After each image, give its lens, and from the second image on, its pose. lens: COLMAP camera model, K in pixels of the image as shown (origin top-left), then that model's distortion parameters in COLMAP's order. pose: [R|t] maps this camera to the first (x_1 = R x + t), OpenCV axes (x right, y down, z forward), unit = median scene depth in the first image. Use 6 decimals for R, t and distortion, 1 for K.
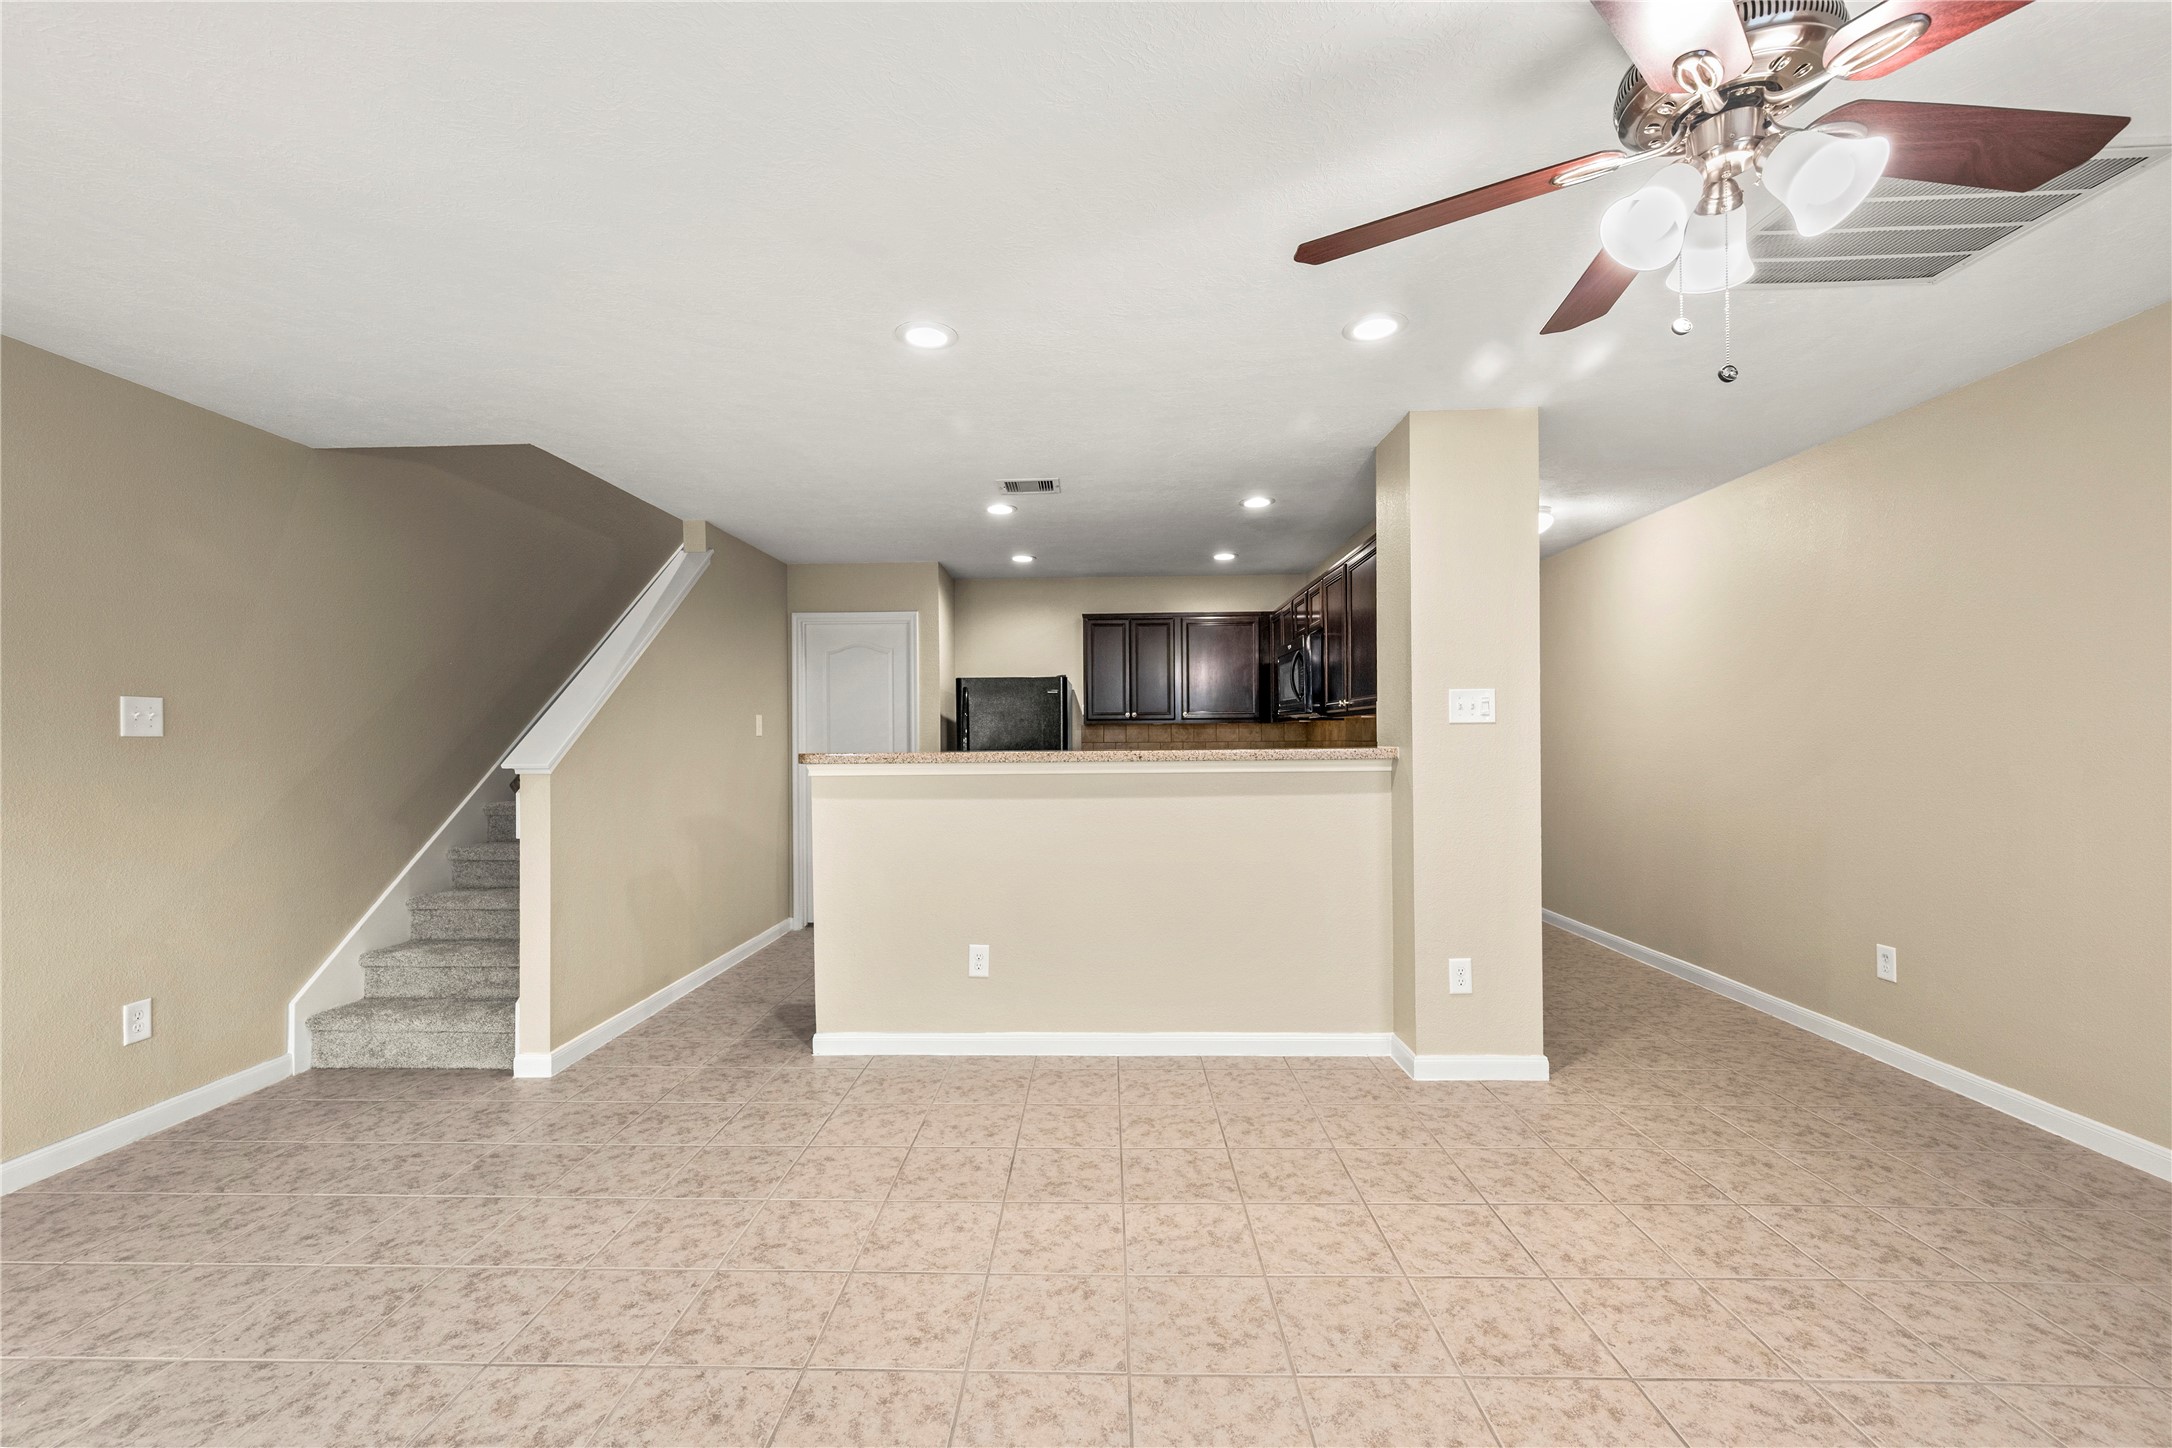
lens RADIAL K [[870.0, 0, 1091.8], [0, 870.0, 749.7], [0, 0, 1]] dist [-0.001381, 0.000410]
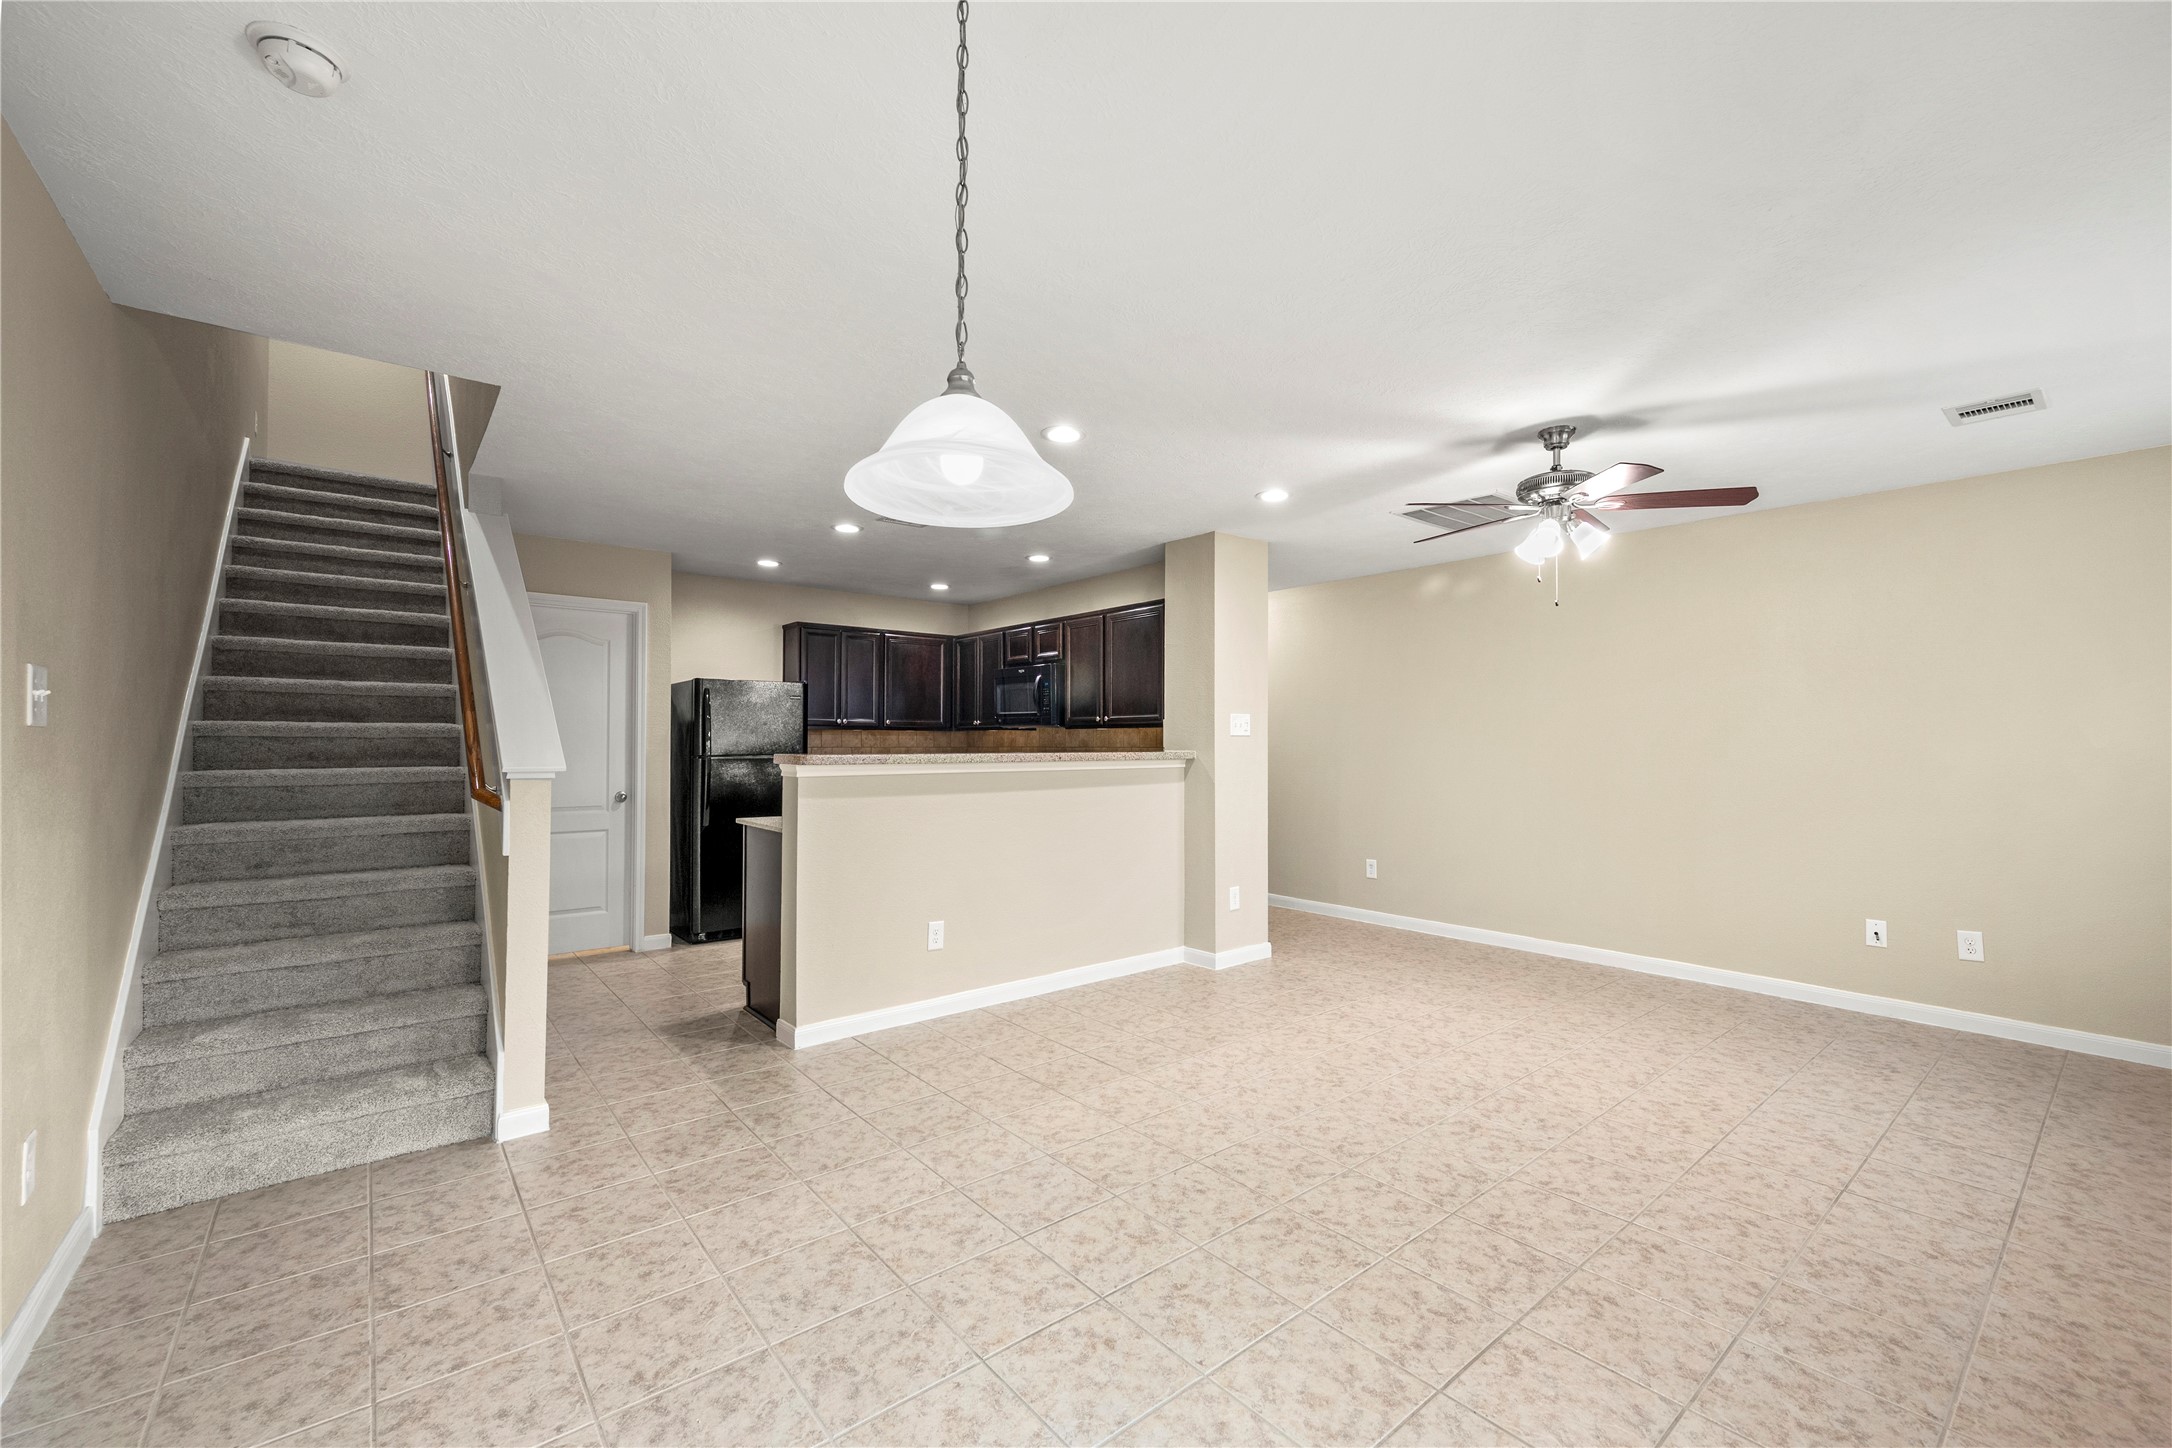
lens RADIAL K [[870.0, 0, 1102.9], [0, 870.0, 756.3], [0, 0, 1]] dist [-0.001381, 0.000410]
pose [[0.750681, -0.000347, 0.660665, -0.805407], [0.001234, 0.999999, -0.000877, 0.007449], [-0.660663, 0.001474, 0.750681, -0.012314]]
